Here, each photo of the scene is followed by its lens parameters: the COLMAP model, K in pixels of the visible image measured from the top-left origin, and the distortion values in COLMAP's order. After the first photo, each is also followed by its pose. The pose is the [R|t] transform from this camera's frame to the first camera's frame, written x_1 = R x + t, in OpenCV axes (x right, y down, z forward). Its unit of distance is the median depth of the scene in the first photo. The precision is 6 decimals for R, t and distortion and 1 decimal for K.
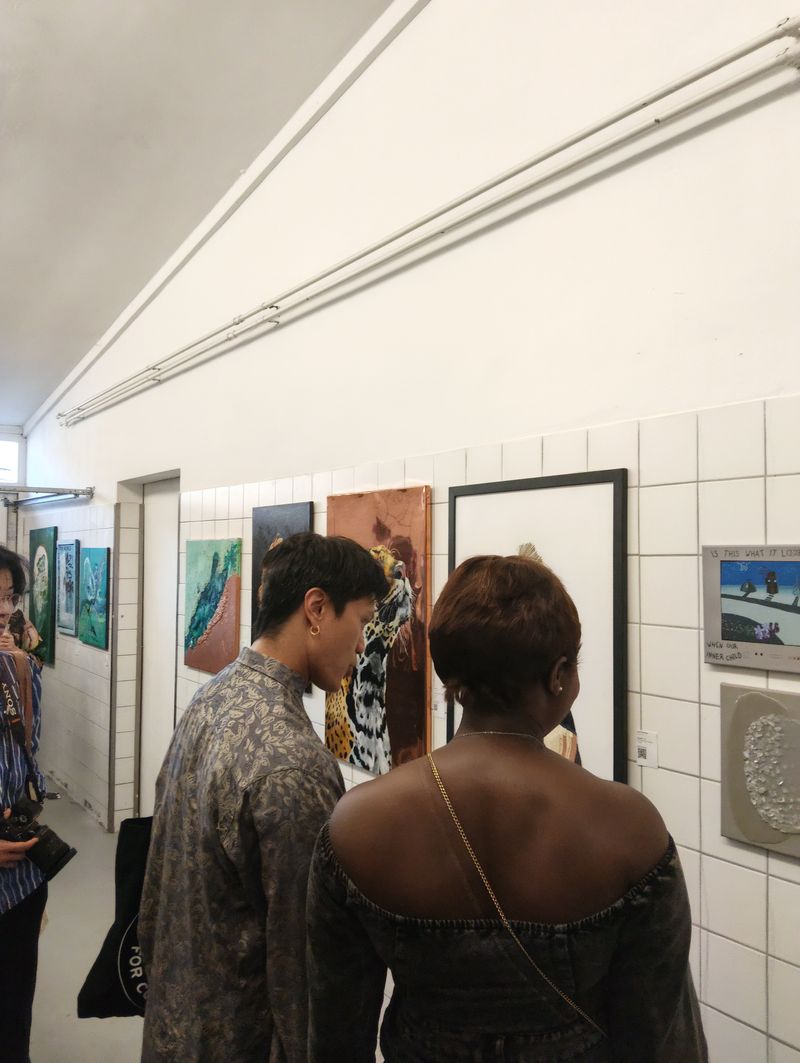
lens RADIAL K [[879.4, 0, 401.4], [0, 879.4, 524.9], [0, 0, 1]] dist [0.123583, -0.329313]
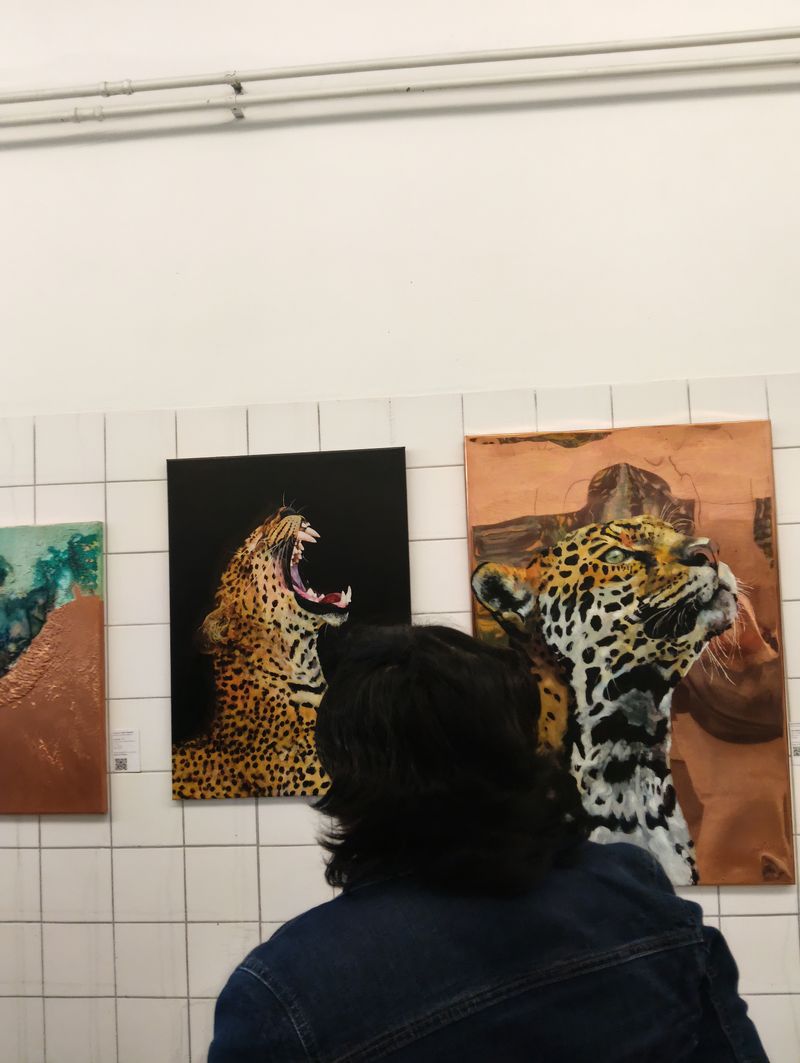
lens RADIAL K [[898.4, 0, 395.0], [0, 898.4, 500.7], [0, 0, 1]] dist [0.104989, -0.273139]
pose [[0.622090, 0.009997, 0.782882, -0.612060], [0.020129, 0.999384, -0.028757, 0.026696], [-0.782687, 0.033648, 0.621505, 0.713498]]
